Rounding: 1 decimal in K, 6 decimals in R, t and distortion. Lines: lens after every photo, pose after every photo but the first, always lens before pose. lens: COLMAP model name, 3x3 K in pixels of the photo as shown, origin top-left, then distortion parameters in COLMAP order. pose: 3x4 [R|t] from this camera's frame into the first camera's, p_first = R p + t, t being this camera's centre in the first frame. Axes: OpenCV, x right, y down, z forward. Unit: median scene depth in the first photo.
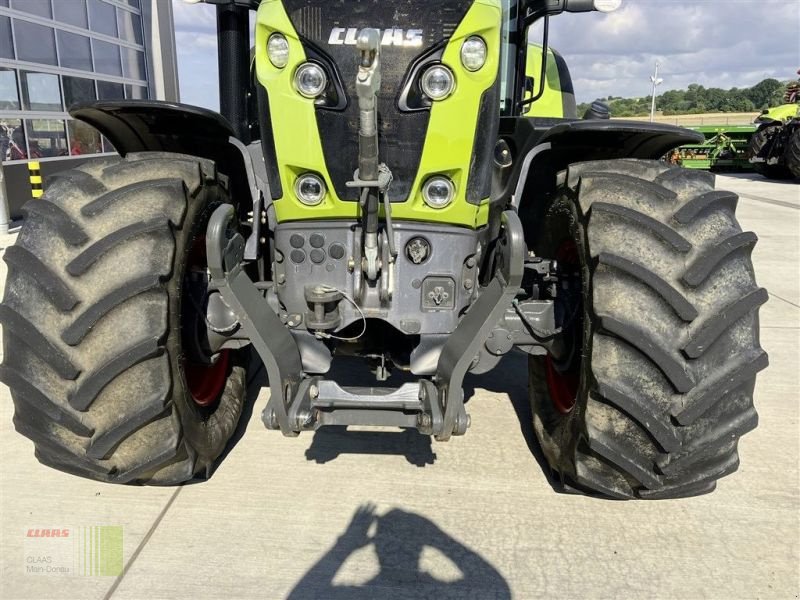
lens RADIAL K [[655.0, 0, 413.8], [0, 655.0, 300.5], [0, 0, 1]] dist [0.018179, -0.010943]
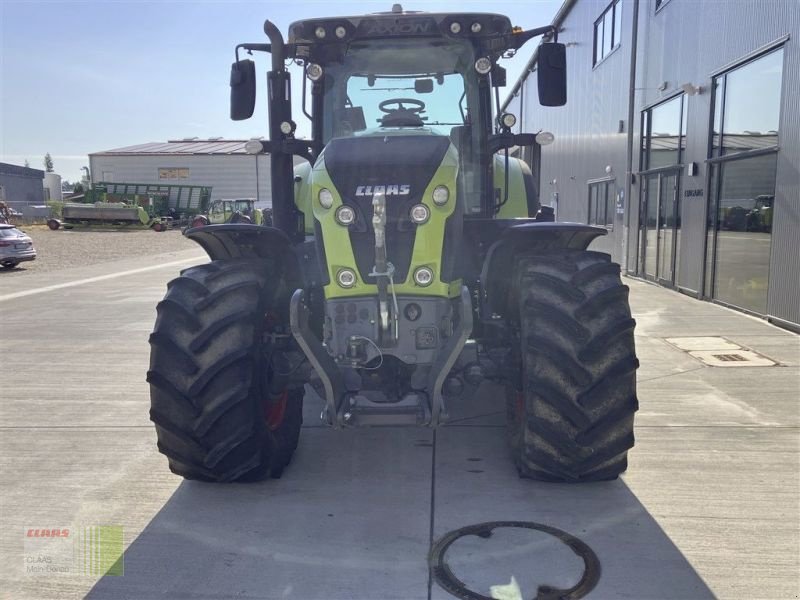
lens RADIAL K [[655.0, 0, 400.4], [0, 655.0, 300.7], [0, 0, 1]] dist [0.018179, -0.010943]
pose [[0.998410, -0.041793, -0.037828, 0.032317], [0.036817, 0.991620, -0.123829, 0.079752], [0.042686, 0.122239, 0.991582, -0.524127]]
